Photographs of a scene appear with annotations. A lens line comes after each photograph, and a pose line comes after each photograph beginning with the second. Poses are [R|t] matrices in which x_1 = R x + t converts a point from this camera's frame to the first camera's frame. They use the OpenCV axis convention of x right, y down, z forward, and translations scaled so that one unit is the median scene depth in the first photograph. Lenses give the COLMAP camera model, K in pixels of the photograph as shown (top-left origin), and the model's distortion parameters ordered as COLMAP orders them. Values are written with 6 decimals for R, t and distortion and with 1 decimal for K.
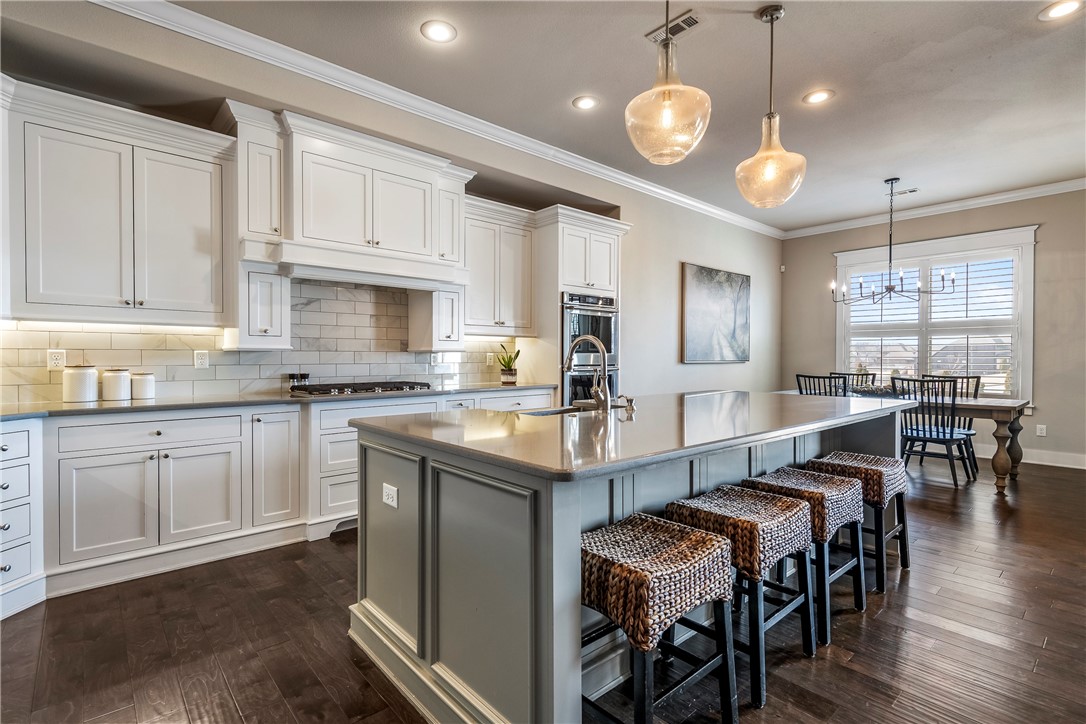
lens RADIAL K [[509.9, 0, 539.5], [0, 509.9, 360.3], [0, 0, 1]] dist [0.000085, -0.000231]
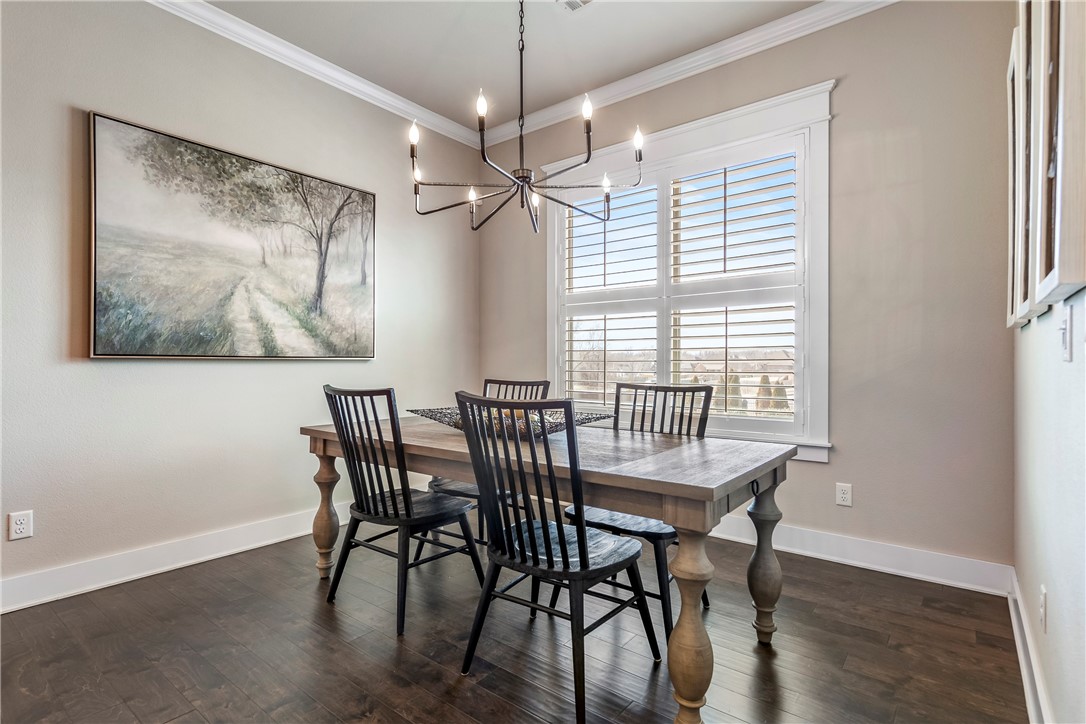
lens RADIAL K [[539.6, 0, 547.5], [0, 539.6, 361.2], [0, 0, 1]] dist [-0.002628, -0.000188]
pose [[0.979535, -0.000949, 0.201274, 0.786402], [0.003040, 0.999945, -0.010079, 0.017673], [-0.201253, 0.010485, 0.979483, 0.716510]]
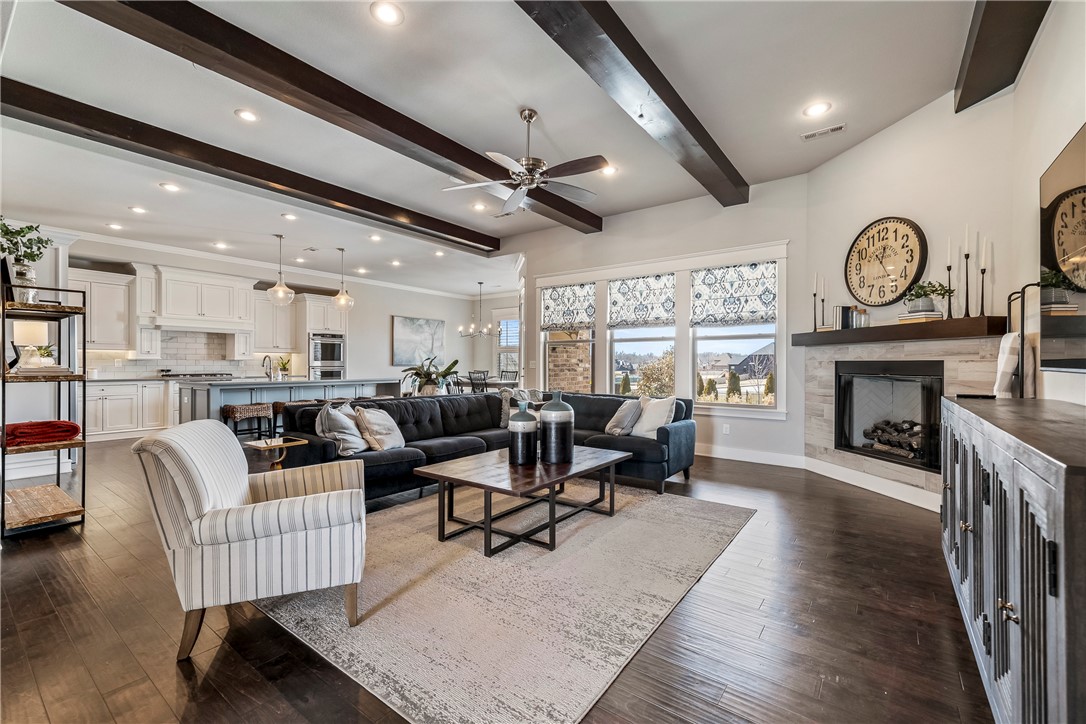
lens RADIAL K [[448.6, 0, 545.1], [0, 448.6, 365.3], [0, 0, 1]] dist [-0.008956, 0.000076]
pose [[0.975737, 0.001222, 0.218941, 0.680950], [-0.000624, 0.999996, -0.002800, 0.010893], [-0.218943, 0.002595, 0.975734, -1.204025]]
